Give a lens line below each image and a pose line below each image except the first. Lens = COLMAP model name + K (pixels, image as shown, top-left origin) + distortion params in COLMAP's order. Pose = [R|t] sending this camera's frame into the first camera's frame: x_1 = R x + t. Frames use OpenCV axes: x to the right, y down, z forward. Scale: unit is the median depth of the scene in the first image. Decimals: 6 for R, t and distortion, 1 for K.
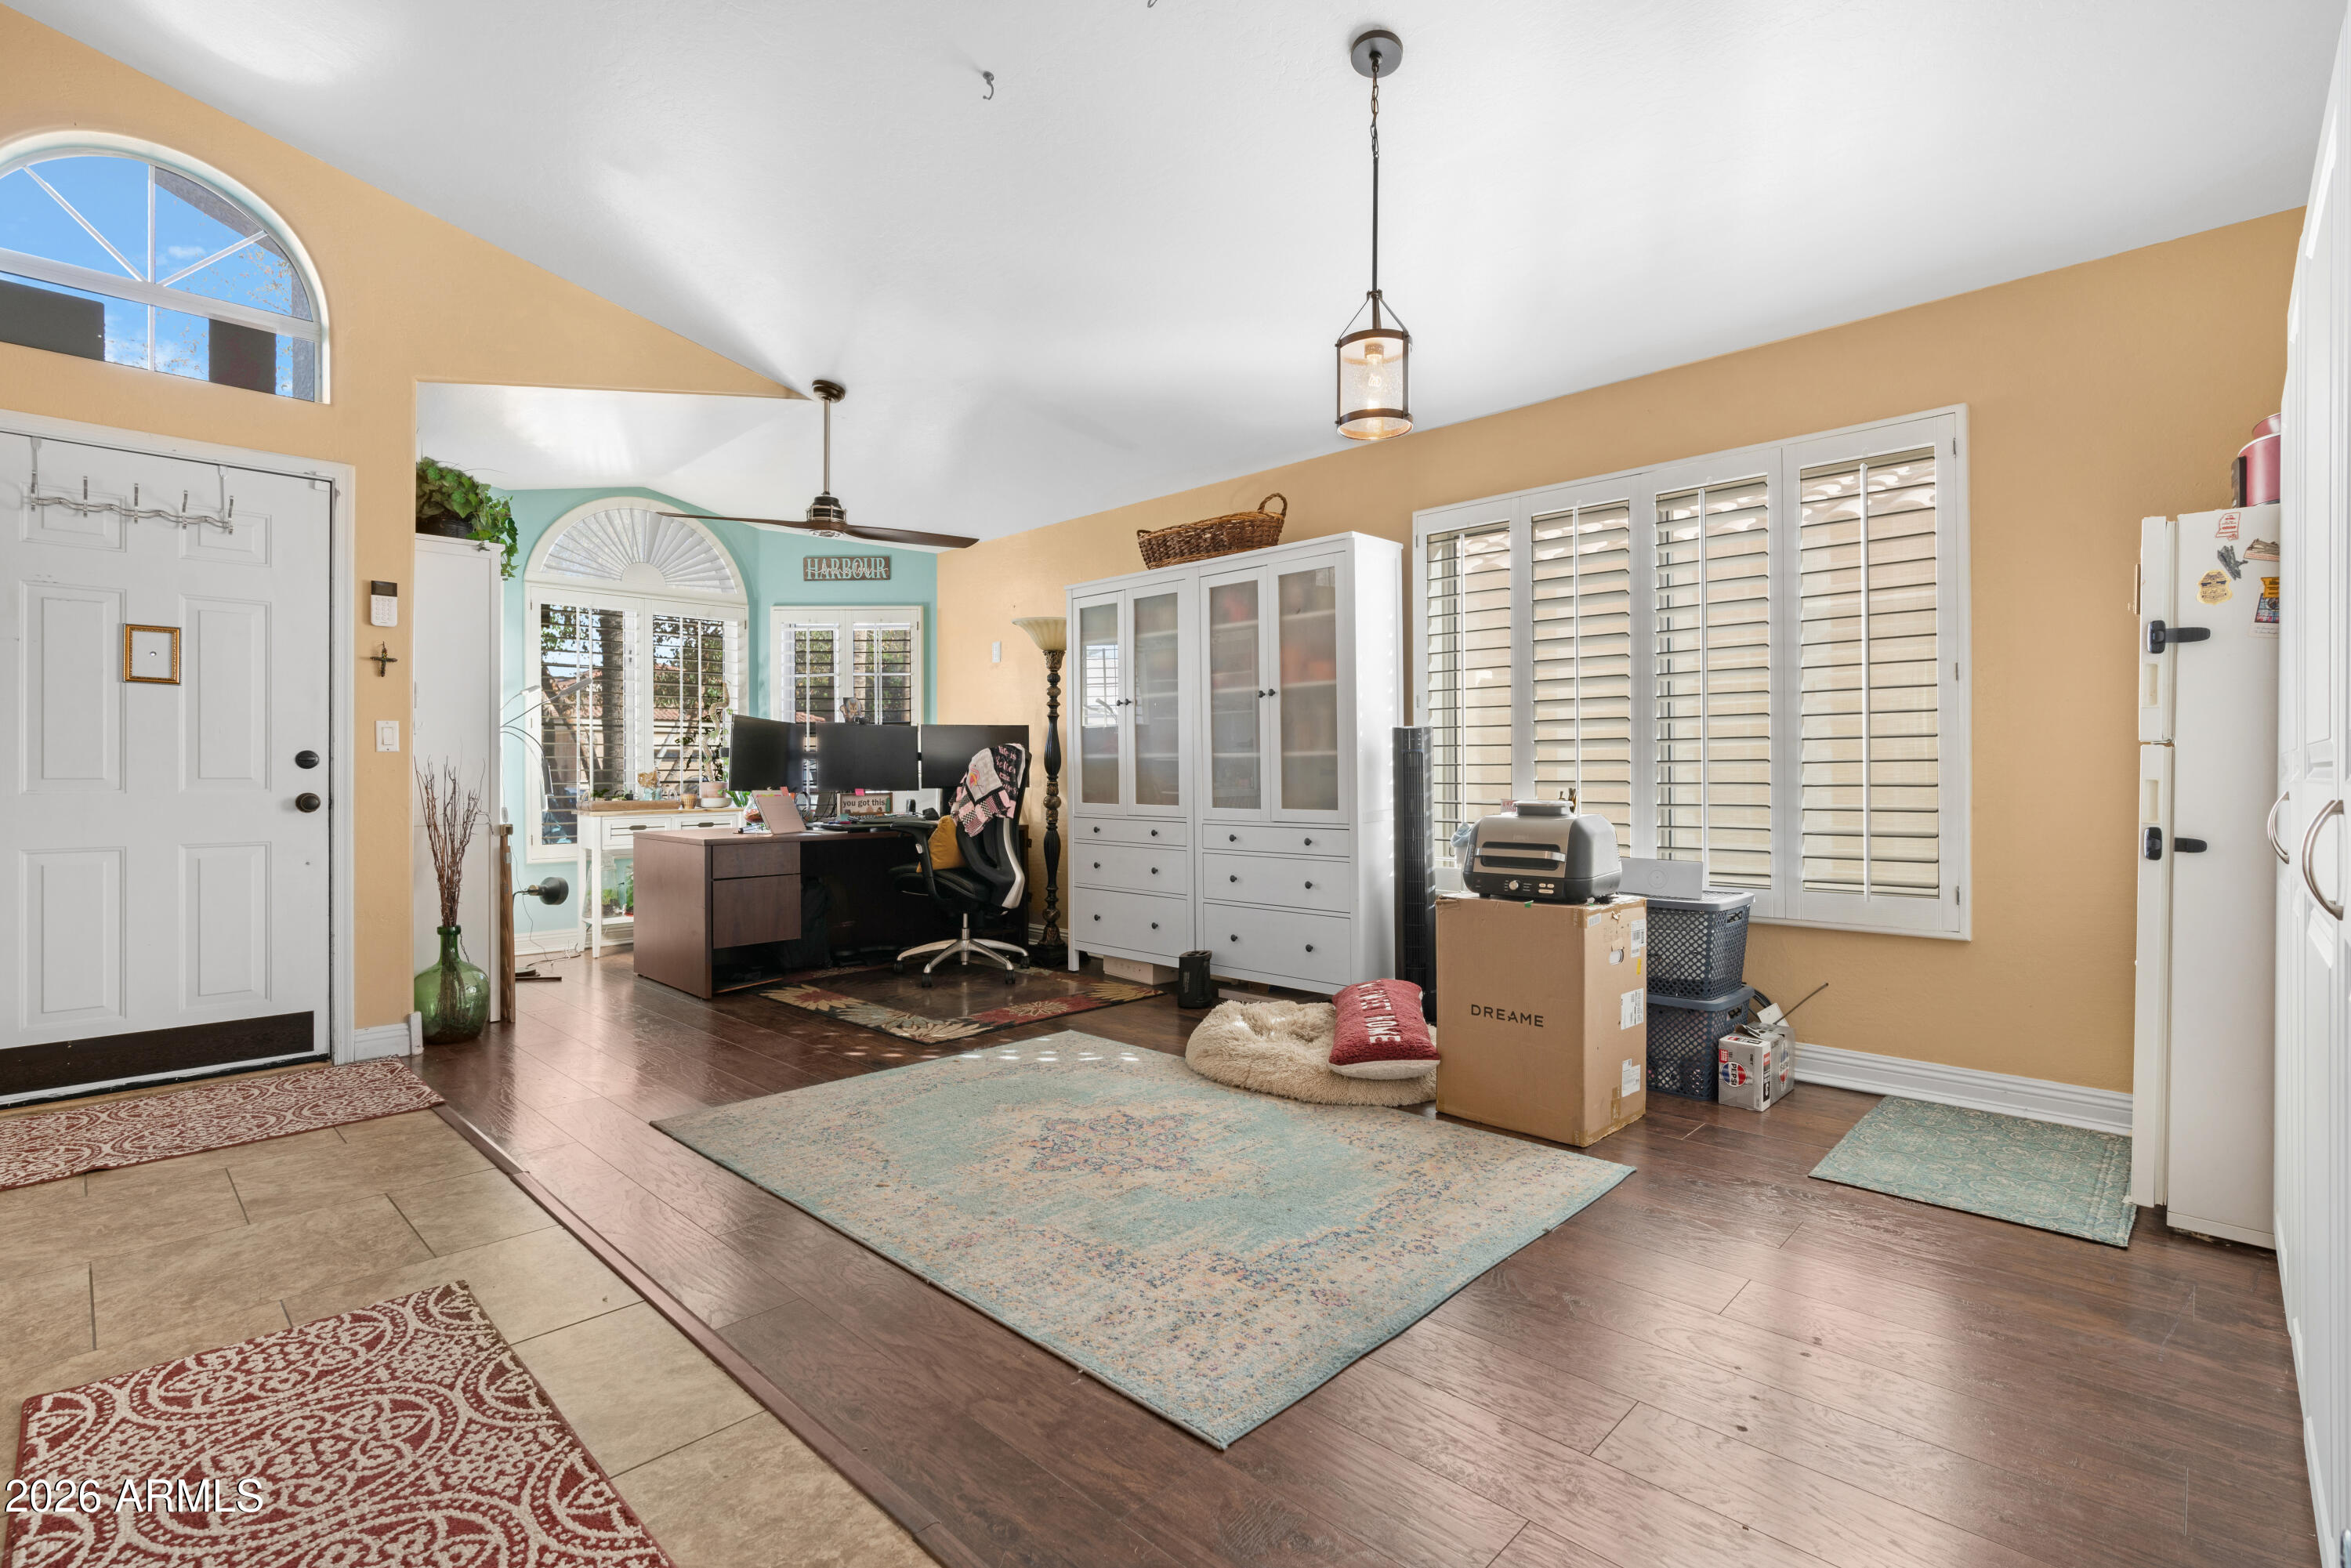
lens RADIAL K [[1069.8, 0, 1142.2], [0, 1069.8, 765.0], [0, 0, 1]] dist [-0.015211, 0.005937]
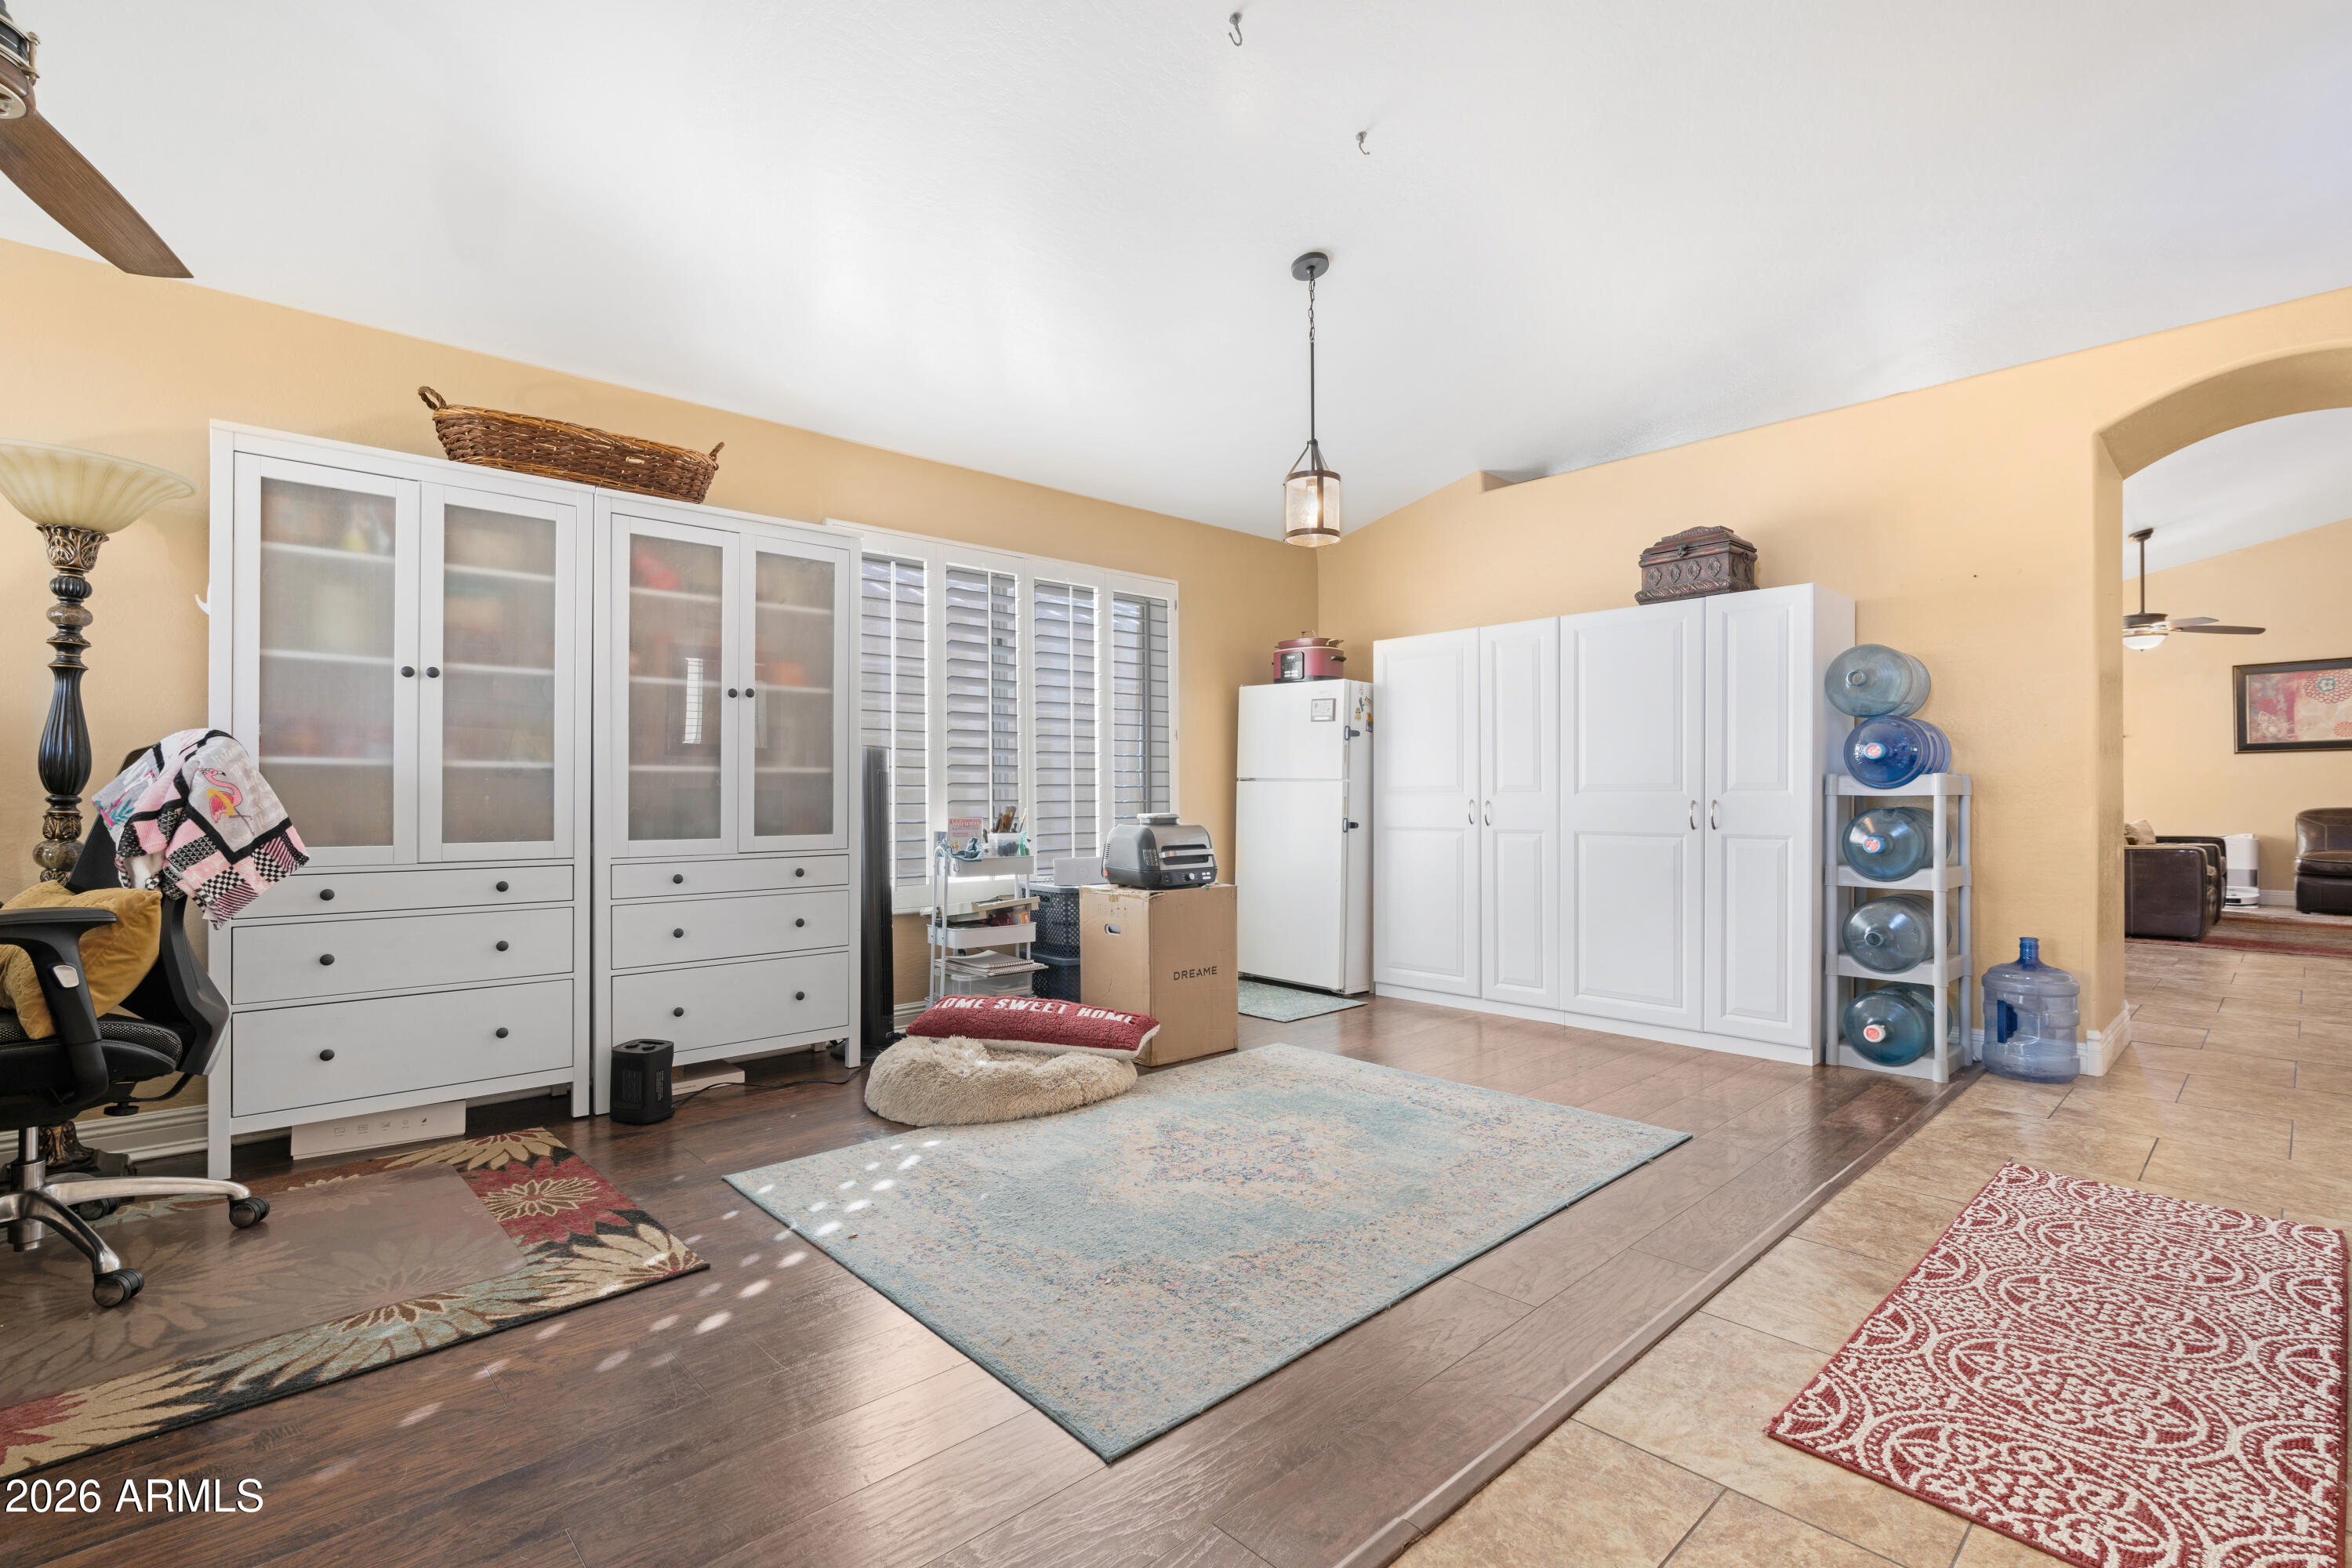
lens RADIAL K [[1056.2, 0, 1167.1], [0, 1056.2, 795.1], [0, 0, 1]] dist [-0.017236, 0.005433]
pose [[0.055106, 0.002381, 0.998478, -0.587157], [-0.006450, 0.999977, -0.002029, 0.008003], [-0.998460, -0.006329, 0.055120, 0.572270]]
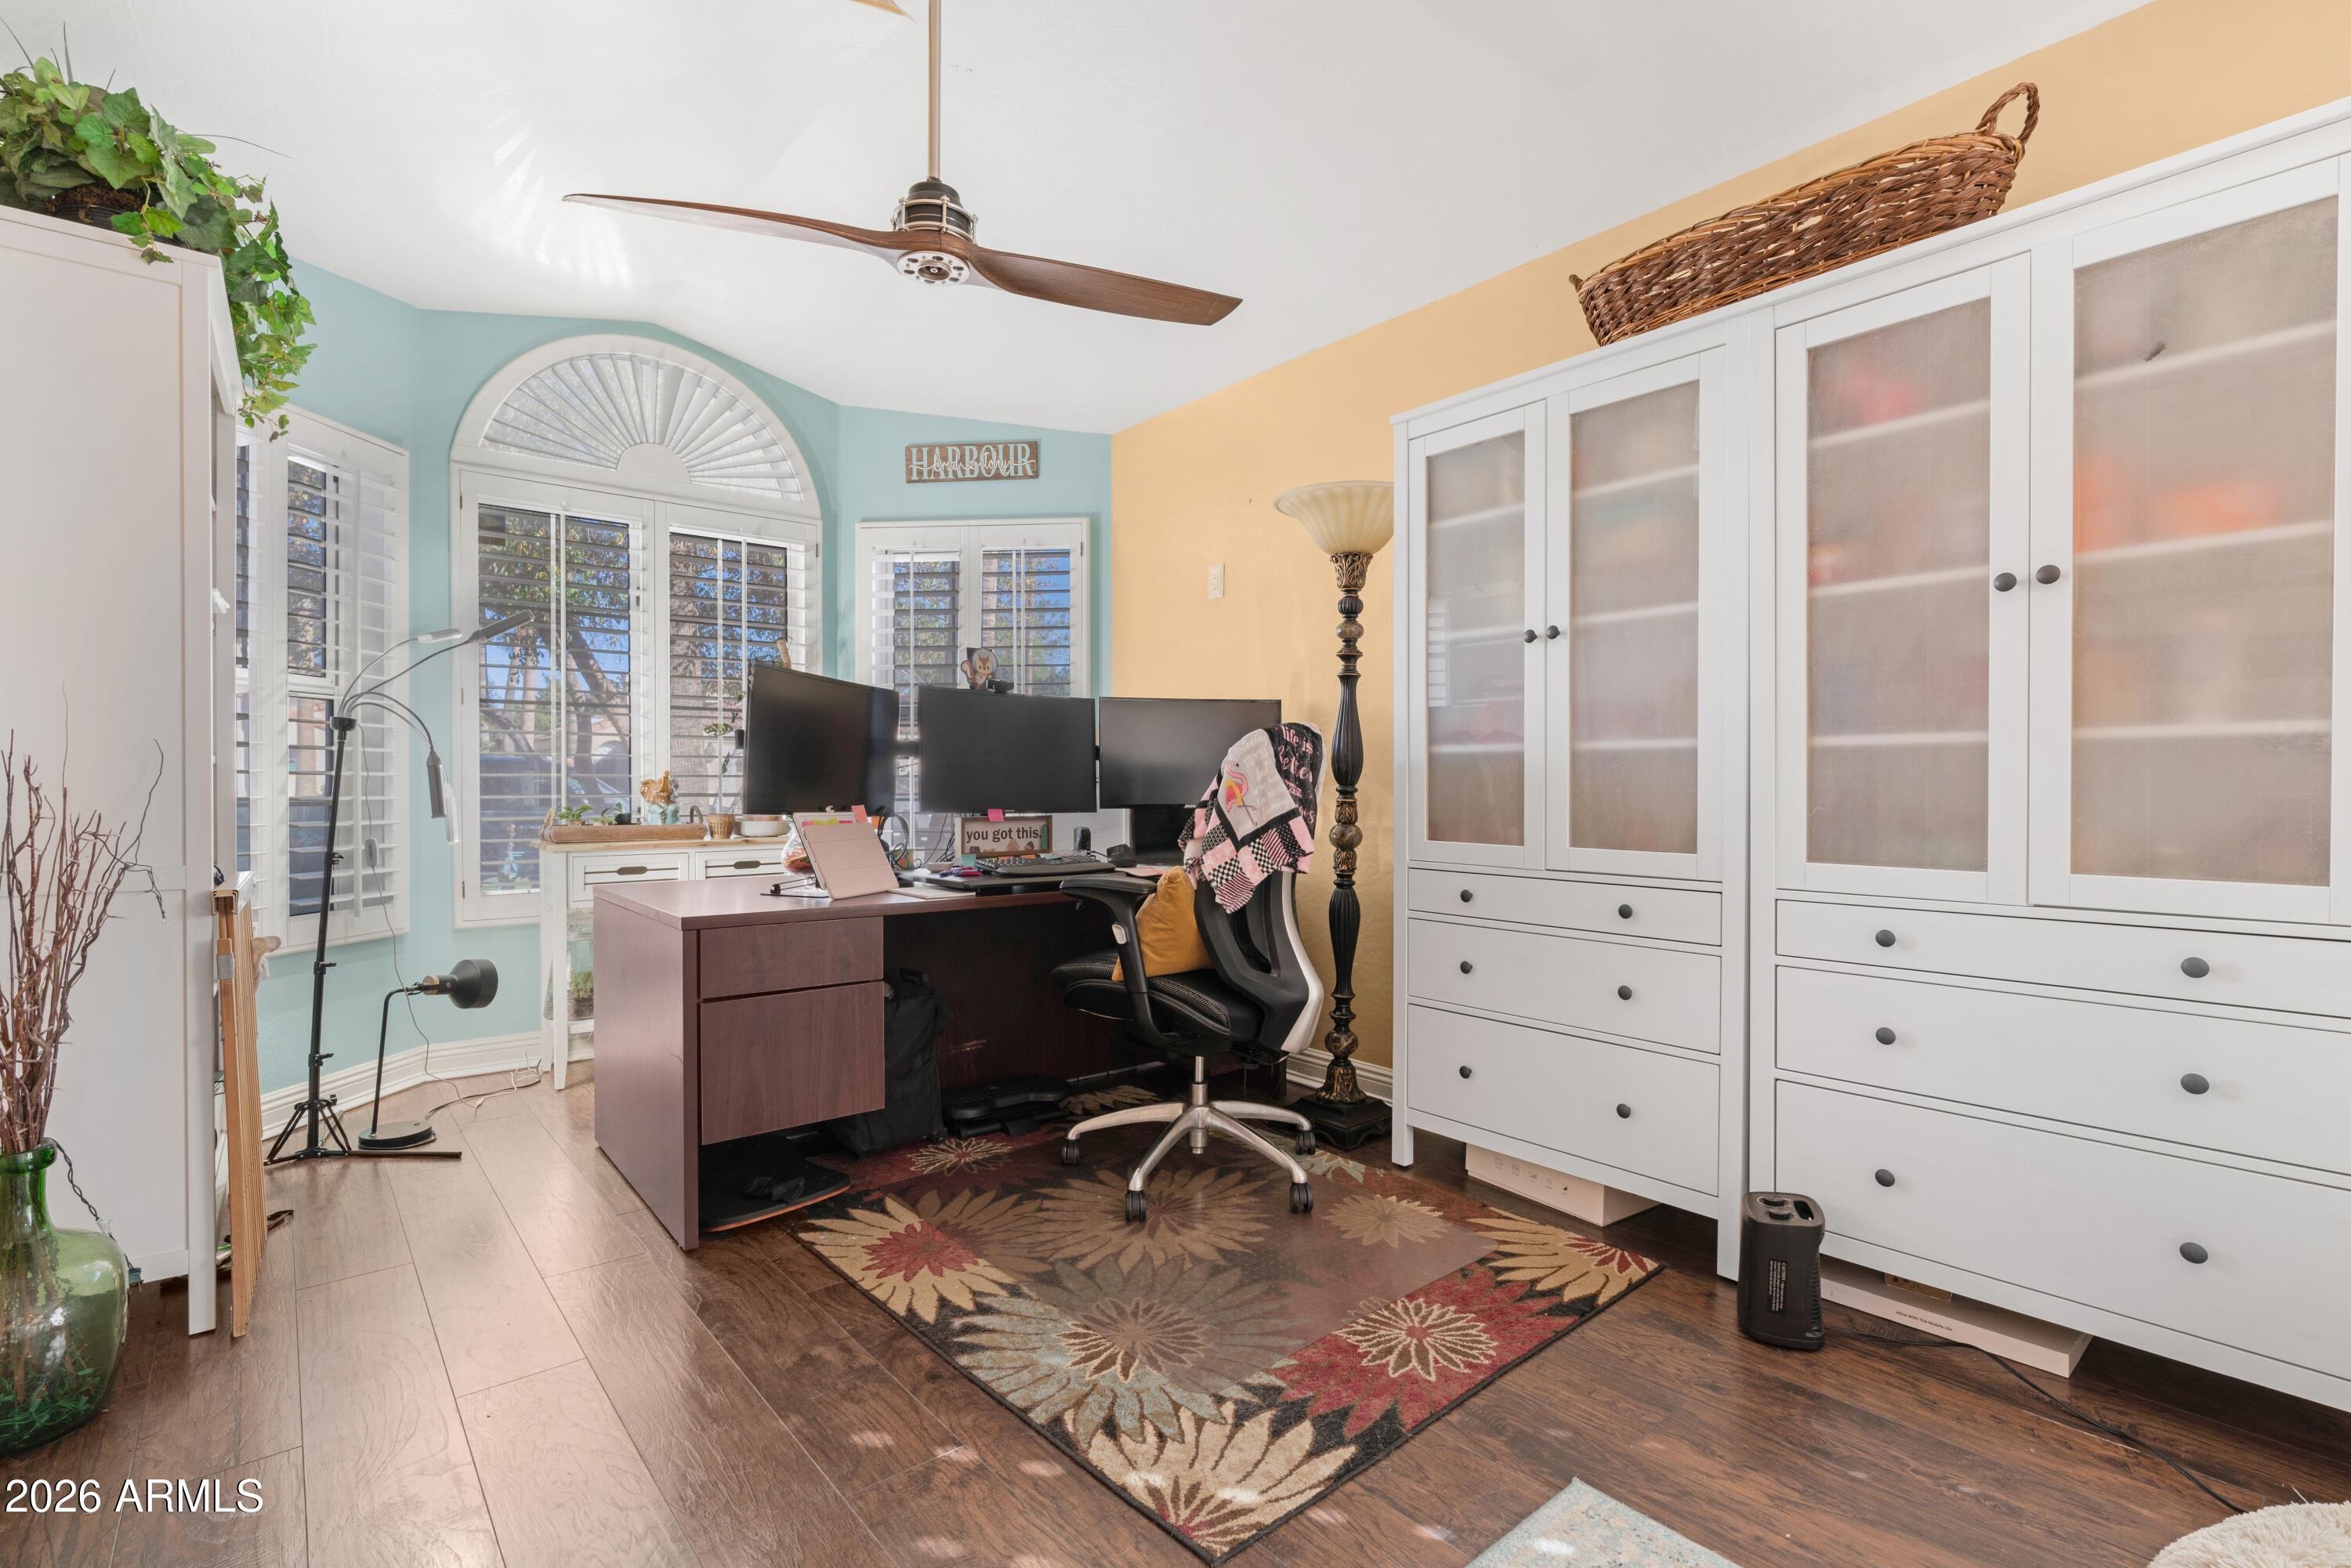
lens RADIAL K [[1069.8, 0, 1153.6], [0, 1069.8, 801.2], [0, 0, 1]] dist [-0.015211, 0.005937]
pose [[0.995226, 0.006640, -0.097375, -0.147561], [-0.004637, 0.999773, 0.020782, 0.007076], [0.097491, -0.020231, 0.995031, 0.521838]]
